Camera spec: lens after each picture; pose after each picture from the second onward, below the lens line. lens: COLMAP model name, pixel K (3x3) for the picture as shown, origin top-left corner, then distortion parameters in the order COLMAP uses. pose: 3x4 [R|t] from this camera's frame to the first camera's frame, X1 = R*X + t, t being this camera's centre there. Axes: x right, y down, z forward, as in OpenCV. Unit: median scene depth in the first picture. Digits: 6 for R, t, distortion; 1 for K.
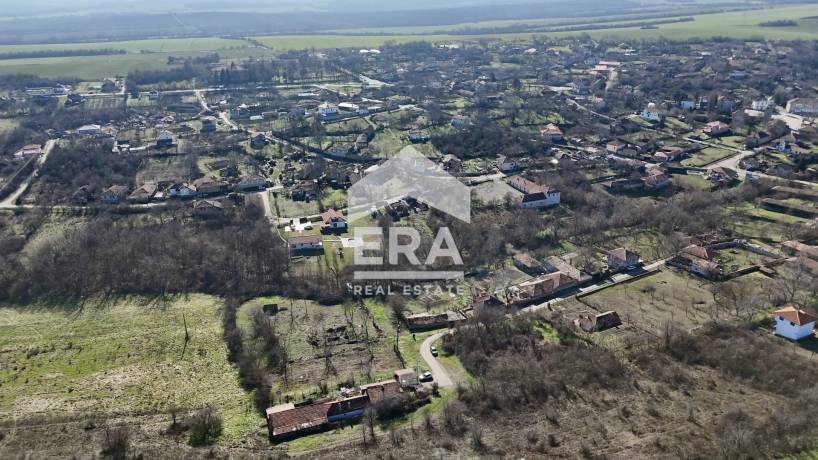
lens RADIAL K [[601.8, 0, 409.0], [0, 601.8, 230.0], [0, 0, 1]] dist [0.093296, -0.102305]
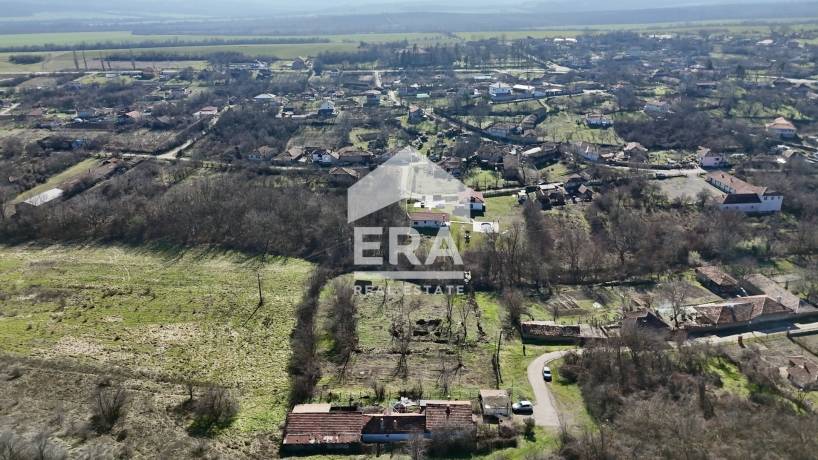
lens RADIAL K [[601.8, 0, 409.0], [0, 601.8, 230.0], [0, 0, 1]] dist [0.093296, -0.102305]
pose [[0.947382, 0.115152, -0.298676, 0.053393], [-0.118975, 0.992882, 0.005415, 0.032359], [0.297174, 0.030405, 0.954339, 0.175521]]
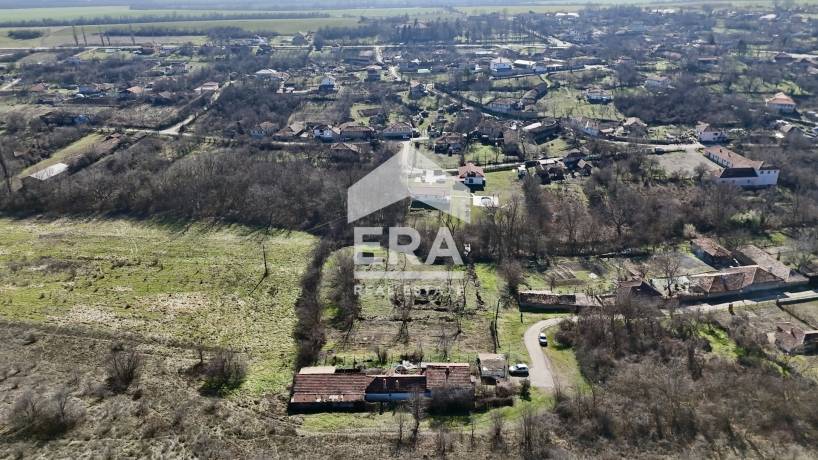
lens RADIAL K [[601.8, 0, 409.0], [0, 601.8, 230.0], [0, 0, 1]] dist [0.093296, -0.102305]
pose [[0.947045, 0.126052, -0.295325, 0.057782], [-0.118969, 0.992013, 0.041906, 0.037667], [0.298249, -0.004552, 0.954477, 0.162130]]
